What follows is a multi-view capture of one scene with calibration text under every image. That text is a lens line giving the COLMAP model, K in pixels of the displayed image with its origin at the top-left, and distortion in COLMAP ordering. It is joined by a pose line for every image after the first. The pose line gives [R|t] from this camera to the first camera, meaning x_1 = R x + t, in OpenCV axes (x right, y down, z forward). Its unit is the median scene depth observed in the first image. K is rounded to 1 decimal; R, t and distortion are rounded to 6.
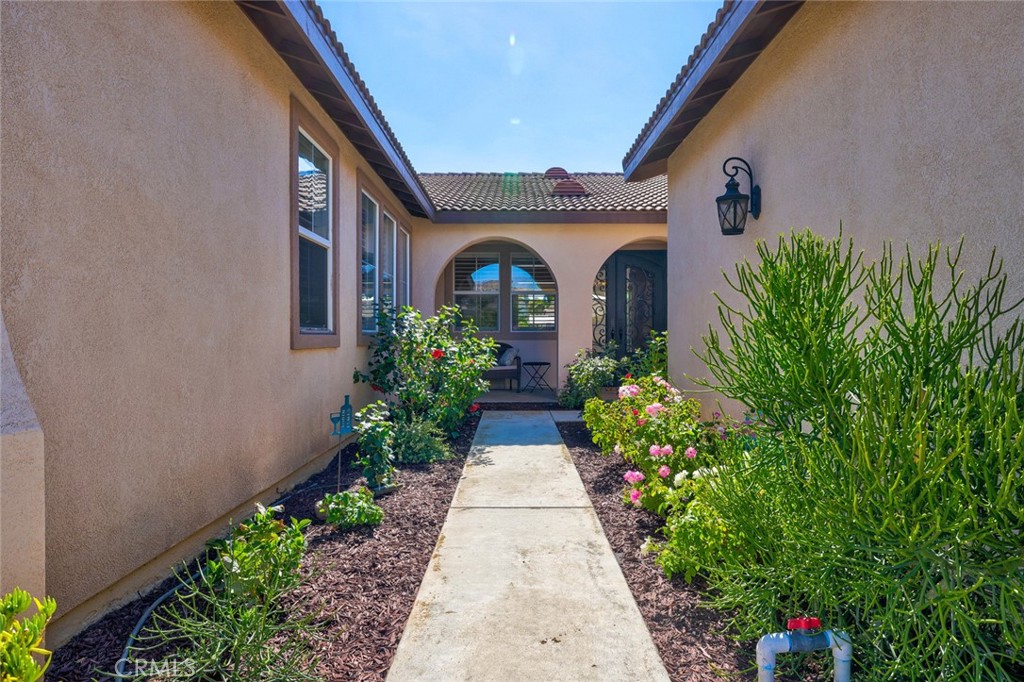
lens RADIAL K [[626.8, 0, 508.3], [0, 626.8, 336.1], [0, 0, 1]] dist [-0.006781, 0.002810]
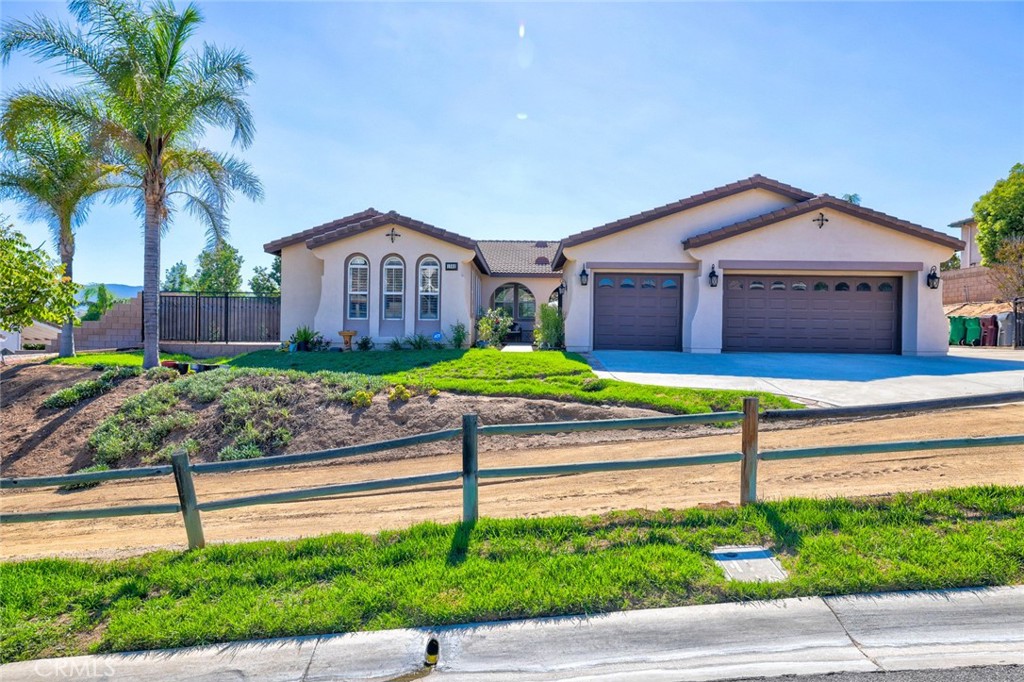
lens RADIAL K [[626.8, 0, 508.3], [0, 626.8, 336.1], [0, 0, 1]] dist [-0.006781, 0.002810]
pose [[0.999787, 0.014236, -0.014954, 0.004556], [-0.014226, 0.999899, 0.000748, 0.065407], [0.014964, -0.000535, 0.999888, -1.514790]]
